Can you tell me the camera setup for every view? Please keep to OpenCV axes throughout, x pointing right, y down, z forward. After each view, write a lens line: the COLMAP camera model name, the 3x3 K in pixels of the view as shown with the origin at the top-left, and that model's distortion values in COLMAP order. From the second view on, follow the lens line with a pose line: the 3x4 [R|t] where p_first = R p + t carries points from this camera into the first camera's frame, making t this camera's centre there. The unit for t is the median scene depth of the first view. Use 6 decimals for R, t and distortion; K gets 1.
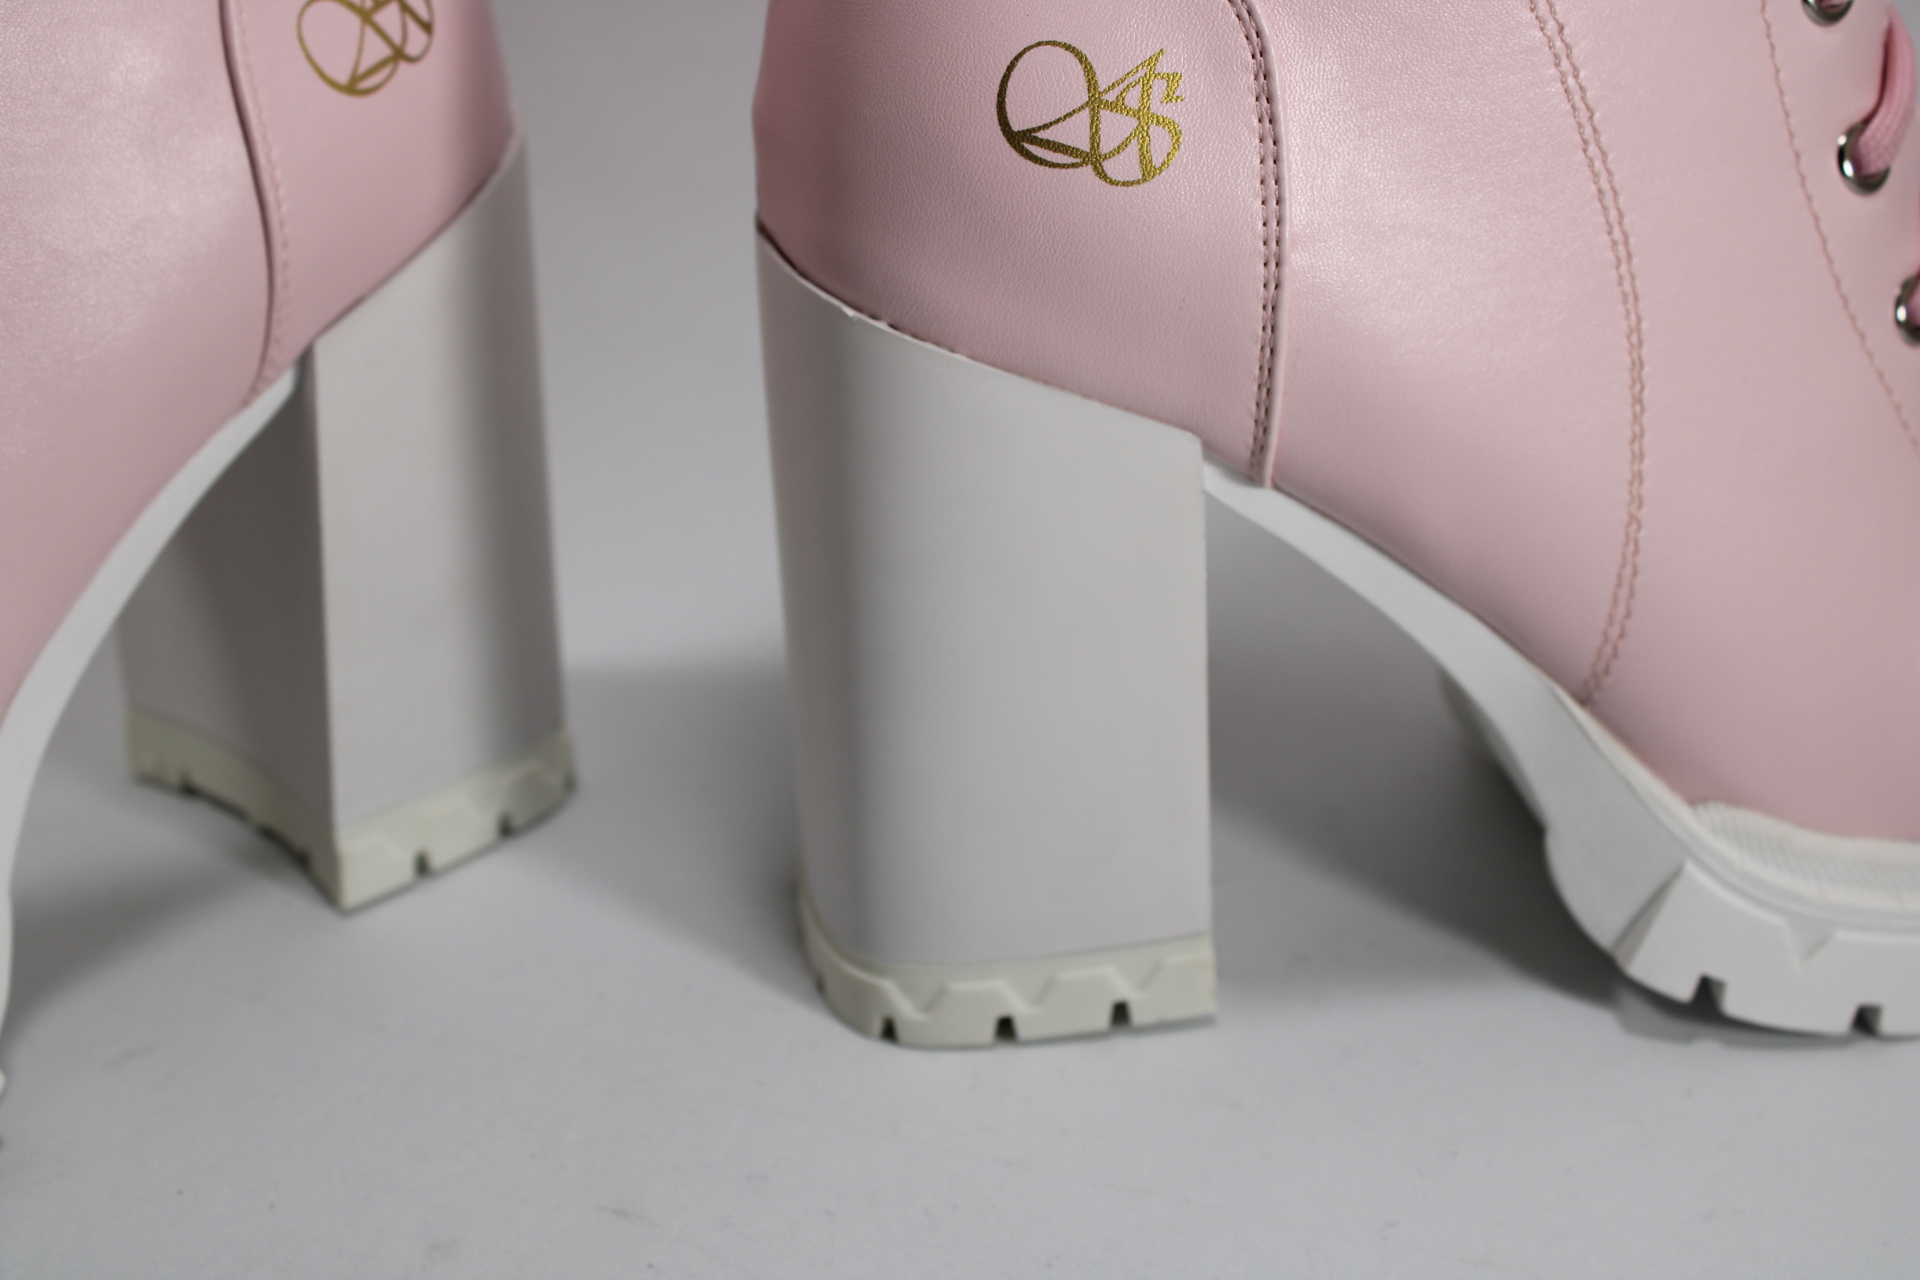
lens RADIAL K [[2707.7, 0, 957.5], [0, 2707.7, 637.6], [0, 0, 1]] dist [-0.036905, -0.061946]
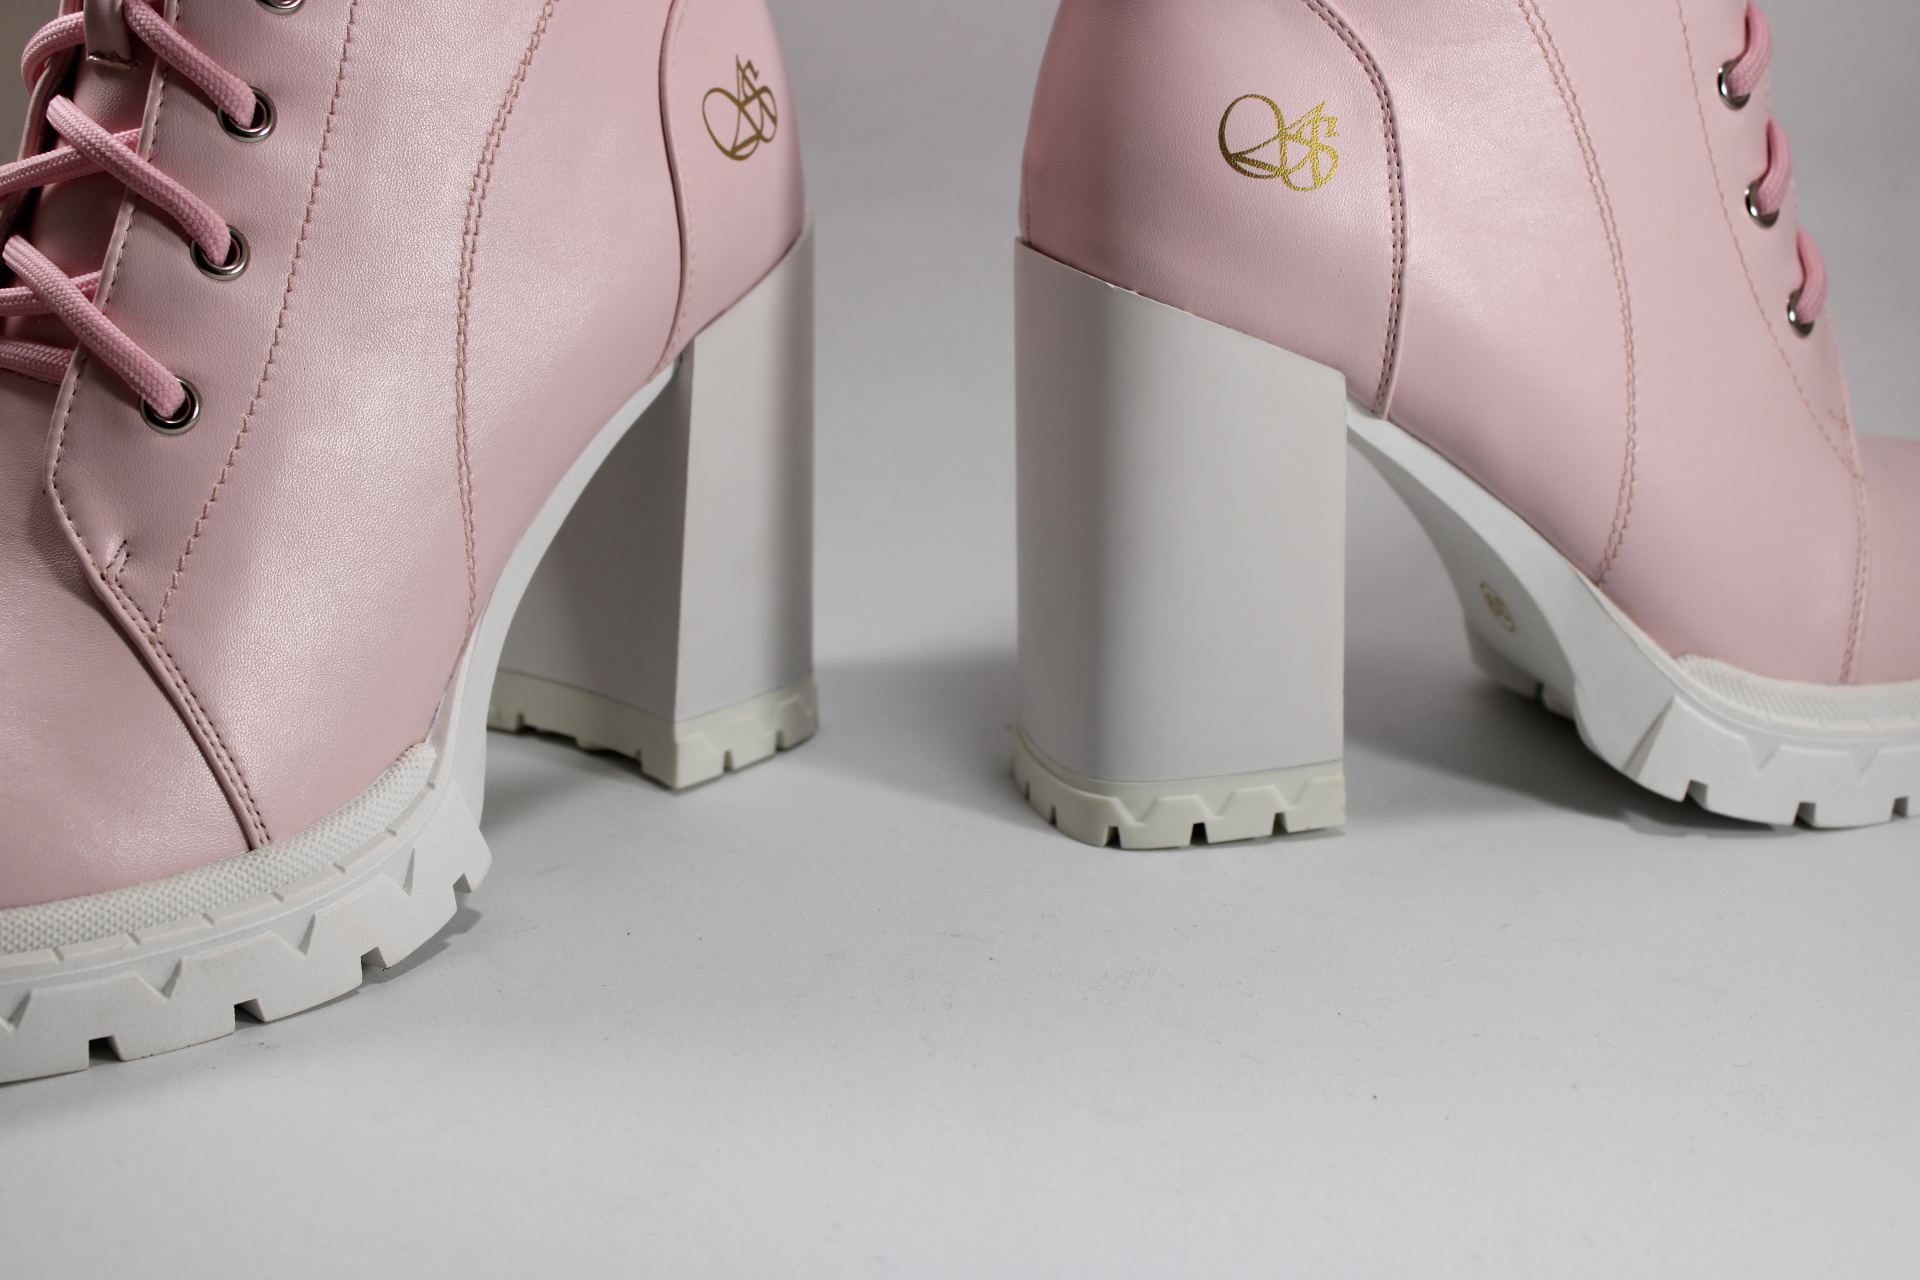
lens RADIAL K [[2707.7, 0, 957.5], [0, 2707.7, 637.6], [0, 0, 1]] dist [-0.036905, -0.061946]
pose [[0.994508, -0.018227, 0.103061, -0.258225], [0.034590, 0.986626, -0.159287, 0.277396], [-0.098779, 0.161977, 0.981838, -0.366103]]
